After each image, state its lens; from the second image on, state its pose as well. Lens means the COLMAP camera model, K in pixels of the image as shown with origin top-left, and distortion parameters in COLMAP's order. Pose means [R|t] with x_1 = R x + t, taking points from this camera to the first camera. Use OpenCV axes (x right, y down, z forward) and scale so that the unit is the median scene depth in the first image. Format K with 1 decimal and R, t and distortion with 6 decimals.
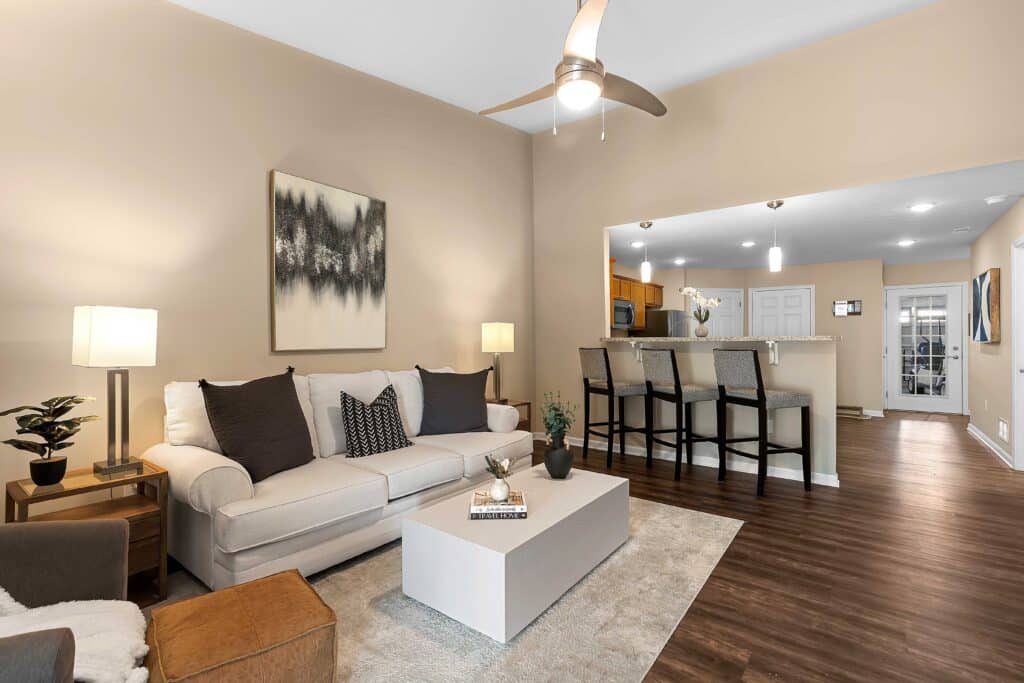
lens RADIAL K [[462.5, 0, 504.7], [0, 462.5, 344.4], [0, 0, 1]] dist [0.007734, -0.001290]
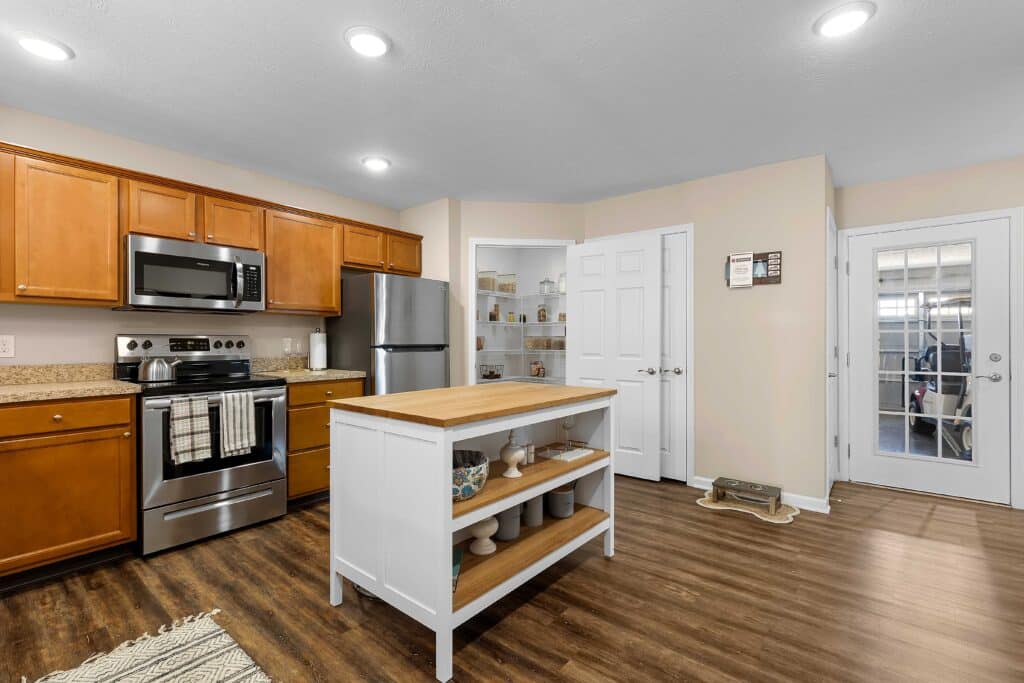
lens RADIAL K [[462.5, 0, 494.9], [0, 462.5, 342.6], [0, 0, 1]] dist [0.007734, -0.001290]
pose [[0.999257, 0.007059, -0.037897, 1.062994], [-0.007236, 0.999964, -0.004517, -0.002008], [0.037864, 0.004788, 0.999271, 1.124096]]
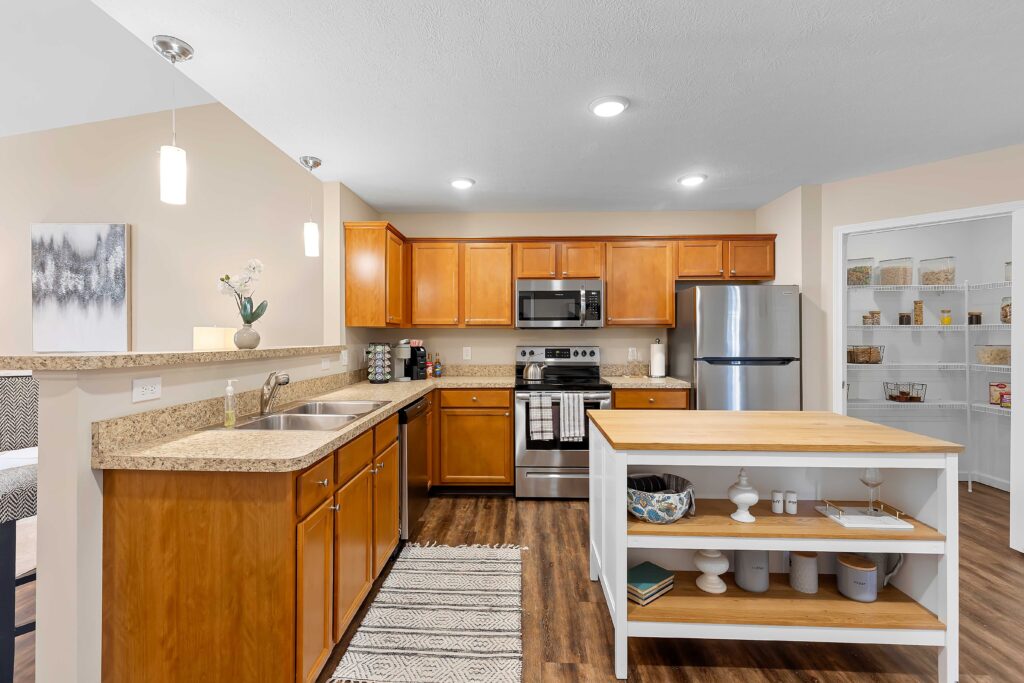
lens RADIAL K [[462.5, 0, 508.3], [0, 462.5, 335.6], [0, 0, 1]] dist [0.007734, -0.001290]
pose [[0.588670, 0.007873, -0.808335, 1.335408], [-0.008166, 0.999959, 0.003793, -0.046445], [0.808333, 0.004368, 0.588710, 1.180469]]
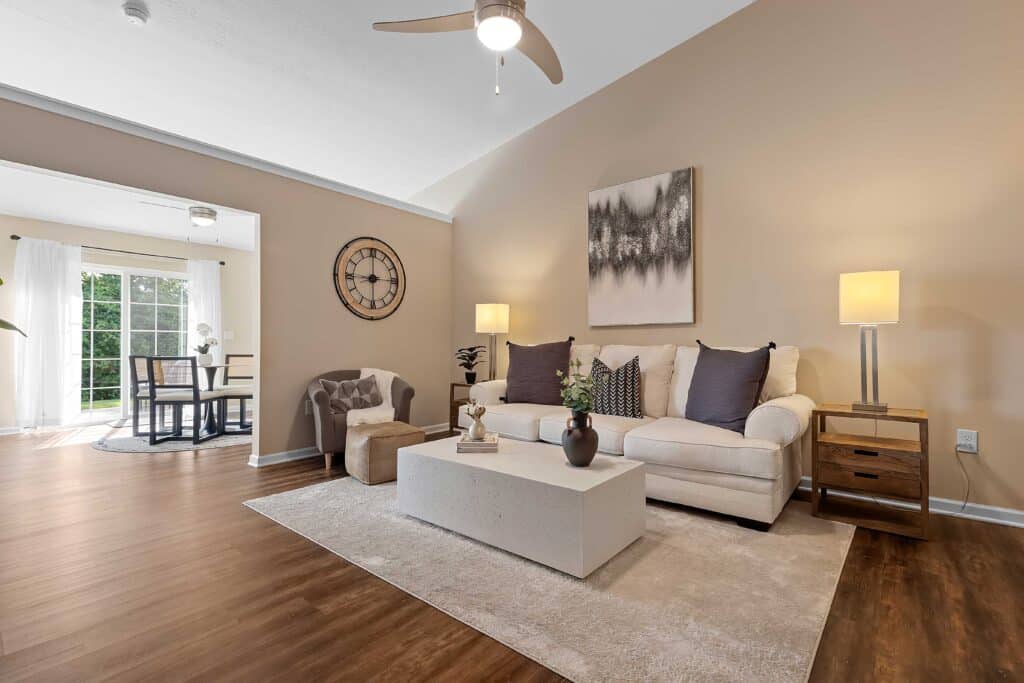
lens RADIAL K [[462.5, 0, 510.6], [0, 462.5, 340.5], [0, 0, 1]] dist [0.007734, -0.001290]
pose [[-0.028881, -0.003023, -0.999578, 0.750458], [-0.002210, 0.999993, -0.002961, 0.053164], [0.999580, 0.002124, -0.028887, 0.715970]]
